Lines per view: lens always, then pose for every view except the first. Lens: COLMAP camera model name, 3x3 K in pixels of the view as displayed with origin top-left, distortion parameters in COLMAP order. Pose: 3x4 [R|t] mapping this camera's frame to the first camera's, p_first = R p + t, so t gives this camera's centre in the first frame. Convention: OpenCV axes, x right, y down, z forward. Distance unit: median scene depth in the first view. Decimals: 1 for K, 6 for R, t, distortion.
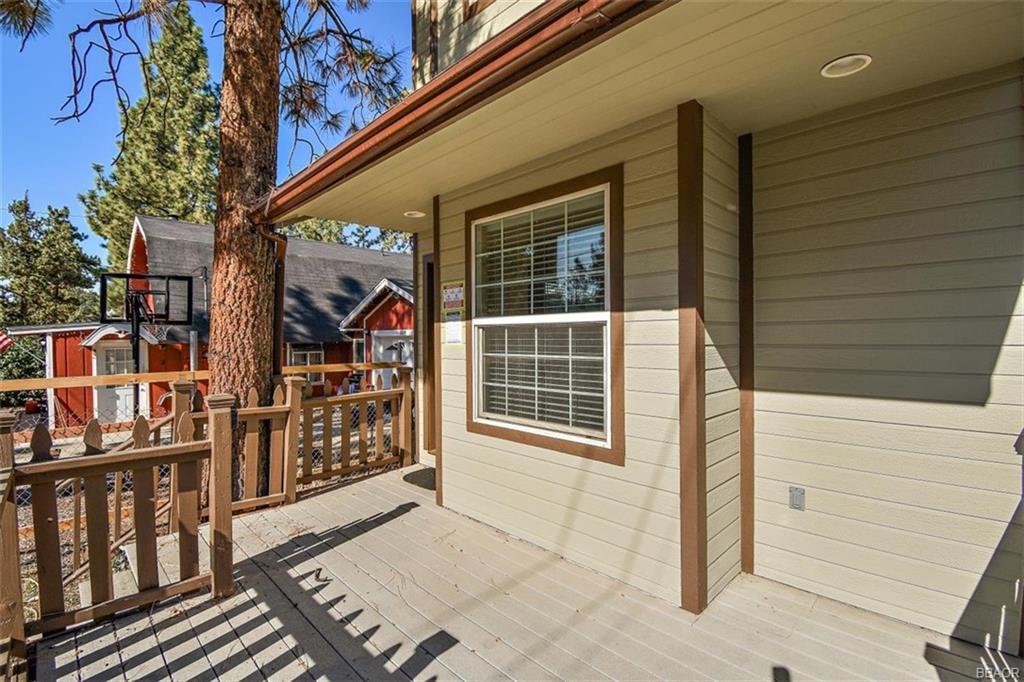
lens RADIAL K [[457.1, 0, 508.5], [0, 457.1, 335.0], [0, 0, 1]] dist [0.000861, 0.000078]
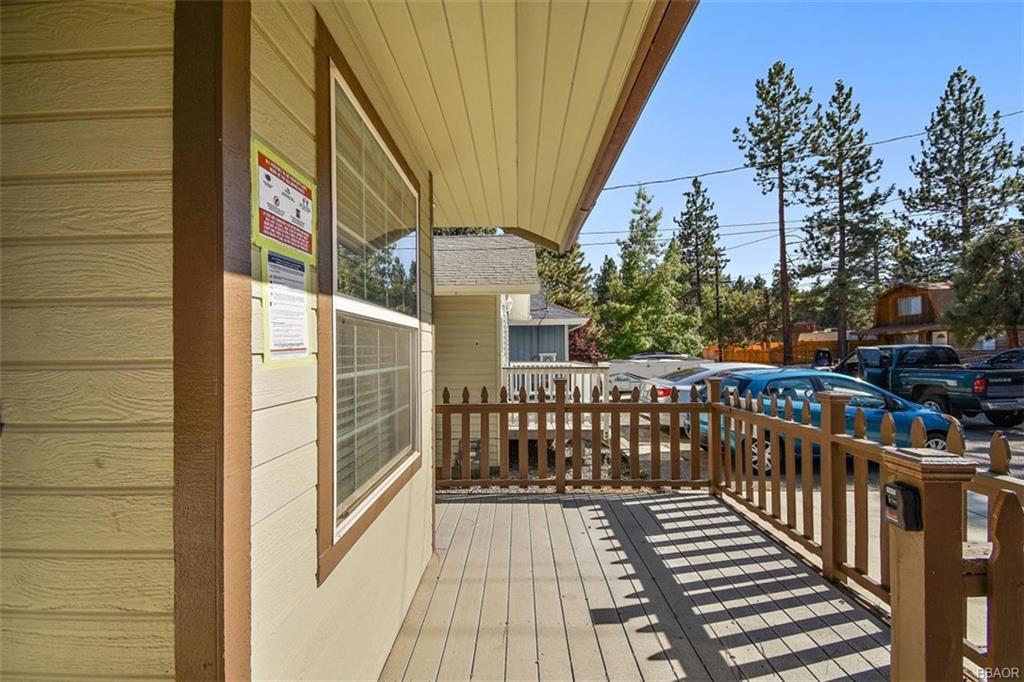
lens RADIAL K [[457.1, 0, 508.5], [0, 457.1, 335.0], [0, 0, 1]] dist [0.000861, 0.000078]
pose [[-0.695571, 0.030622, 0.717805, -0.457761], [0.007385, 0.999343, -0.035475, 0.016776], [-0.718420, -0.019374, -0.695340, 1.109950]]
